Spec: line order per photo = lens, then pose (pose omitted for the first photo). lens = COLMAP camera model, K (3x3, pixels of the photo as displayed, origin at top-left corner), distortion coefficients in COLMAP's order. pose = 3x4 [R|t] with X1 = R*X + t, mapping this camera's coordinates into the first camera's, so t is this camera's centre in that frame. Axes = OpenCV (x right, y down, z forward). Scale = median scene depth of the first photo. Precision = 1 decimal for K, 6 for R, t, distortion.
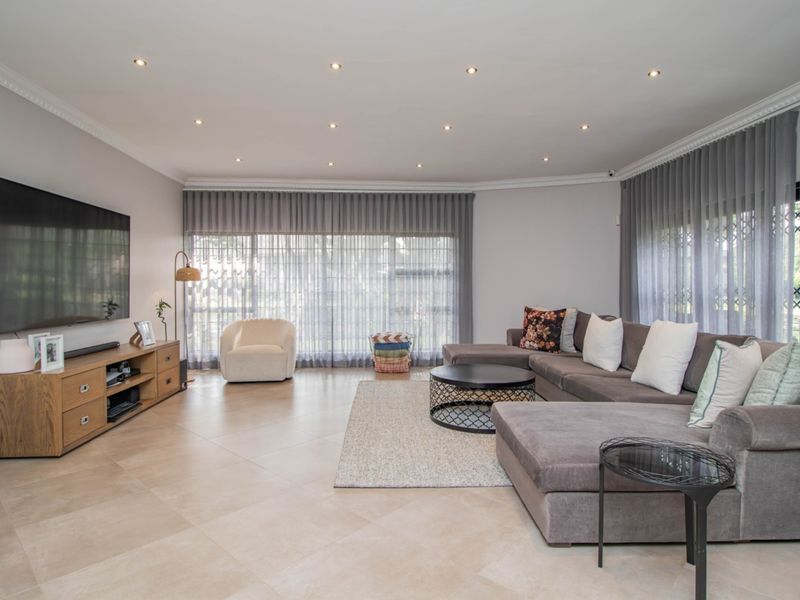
lens RADIAL K [[428.1, 0, 398.8], [0, 428.1, 299.6], [0, 0, 1]] dist [-0.000501, -0.013148]
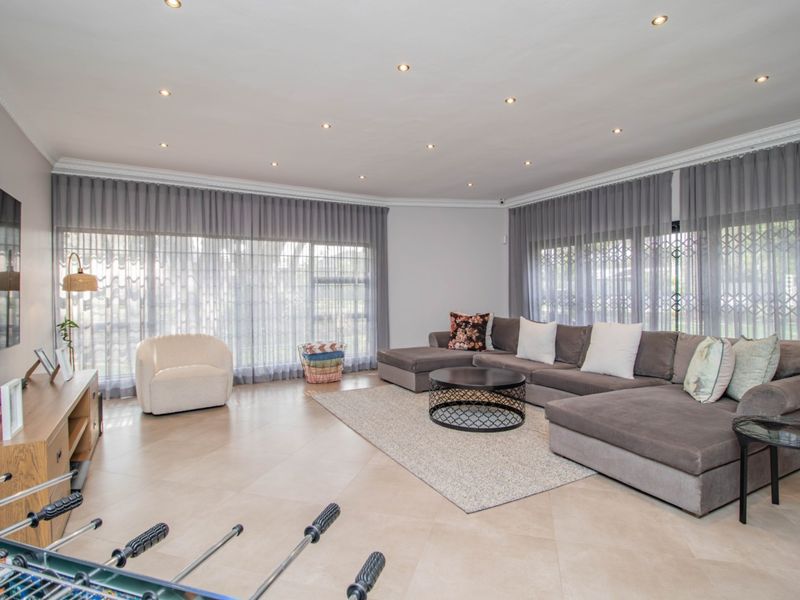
lens RADIAL K [[395.7, 0, 400.3], [0, 395.7, 298.3], [0, 0, 1]] dist [-0.012300, -0.002077]
pose [[0.905281, -0.012473, 0.424630, -0.236204], [0.017741, 0.999807, -0.008453, -0.012197], [-0.424442, 0.015186, 0.905328, 0.096841]]
